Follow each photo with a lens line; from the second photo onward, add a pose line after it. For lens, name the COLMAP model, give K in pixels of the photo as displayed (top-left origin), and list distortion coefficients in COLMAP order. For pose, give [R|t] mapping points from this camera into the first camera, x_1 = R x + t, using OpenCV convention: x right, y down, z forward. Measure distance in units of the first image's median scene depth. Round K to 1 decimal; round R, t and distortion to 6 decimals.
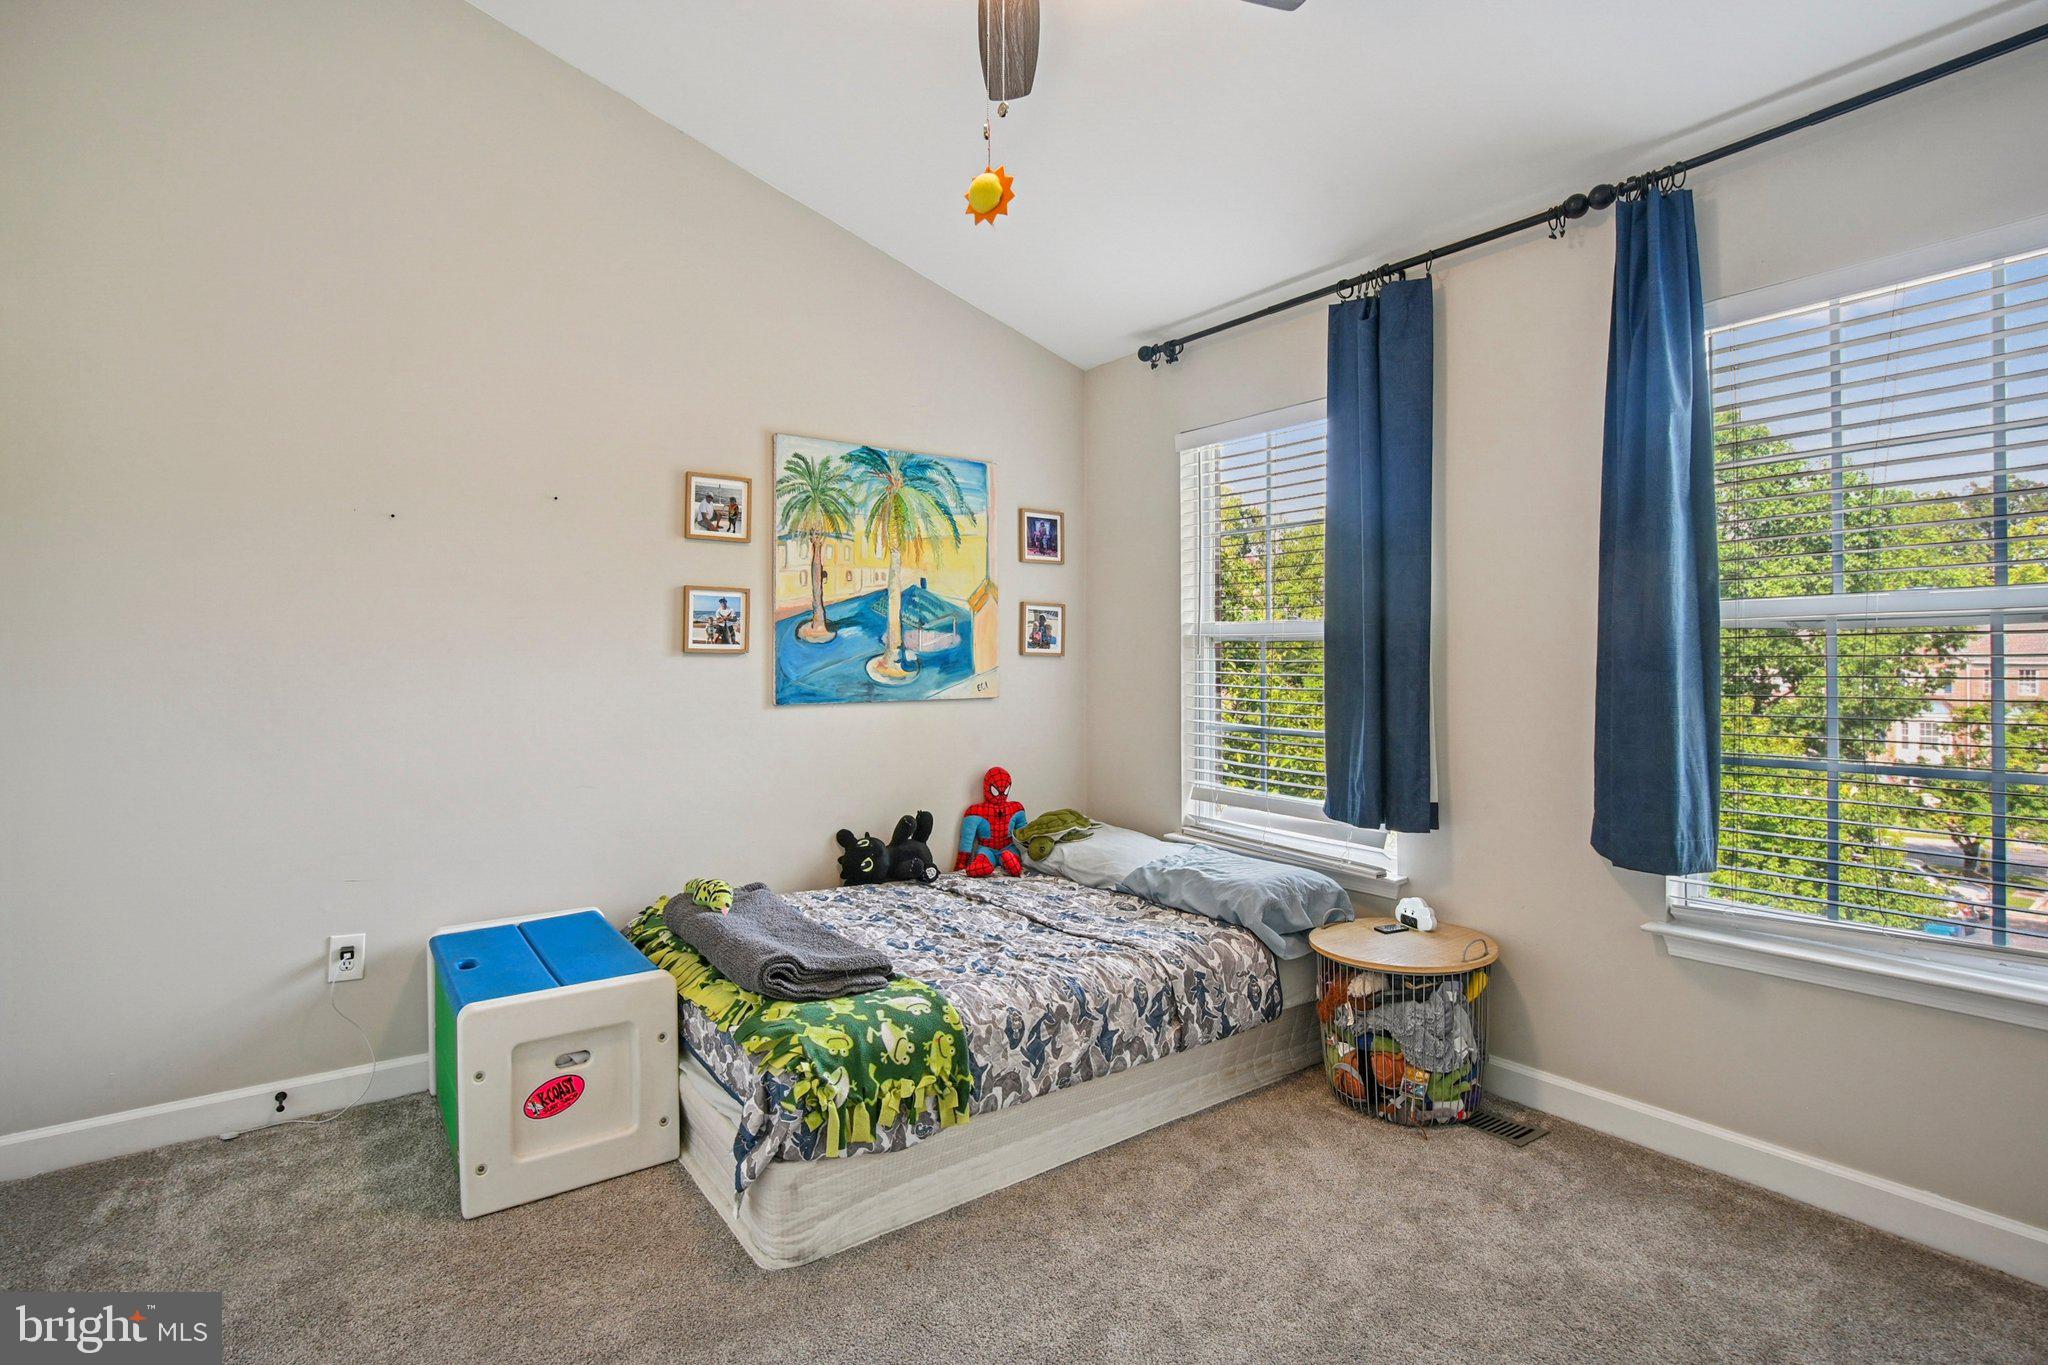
lens RADIAL K [[967.4, 0, 998.3], [0, 967.4, 668.4], [0, 0, 1]] dist [-0.002092, -0.000093]
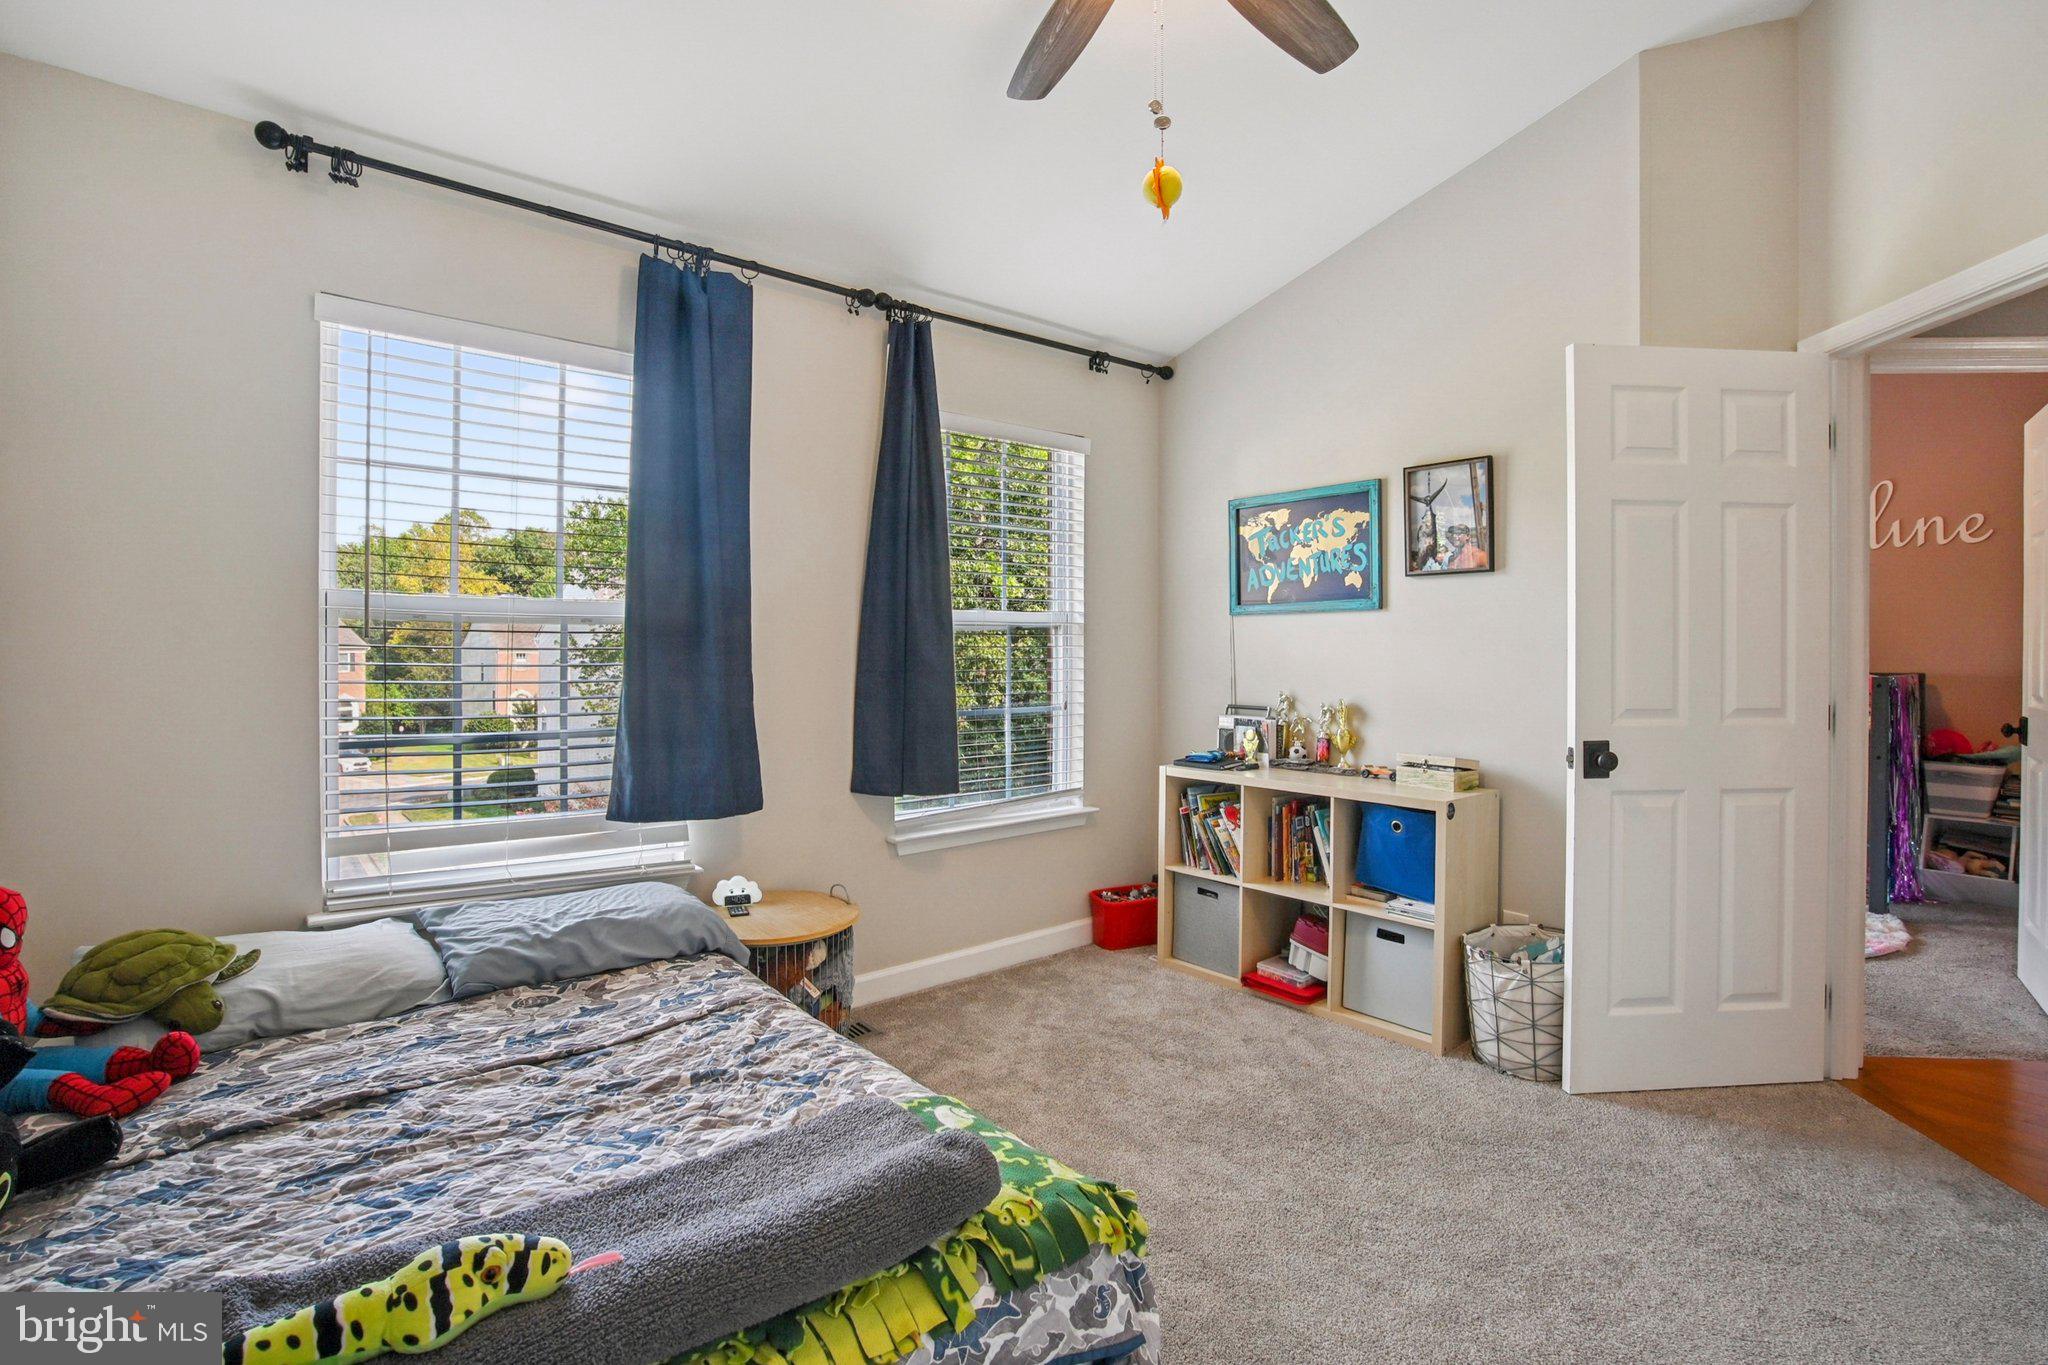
lens RADIAL K [[967.4, 0, 998.3], [0, 967.4, 668.4], [0, 0, 1]] dist [-0.002092, -0.000093]
pose [[-0.034498, -0.010688, 0.999348, -0.624924], [0.011241, 0.999875, 0.011081, 0.005792], [-0.999342, 0.011616, -0.034374, 0.768973]]
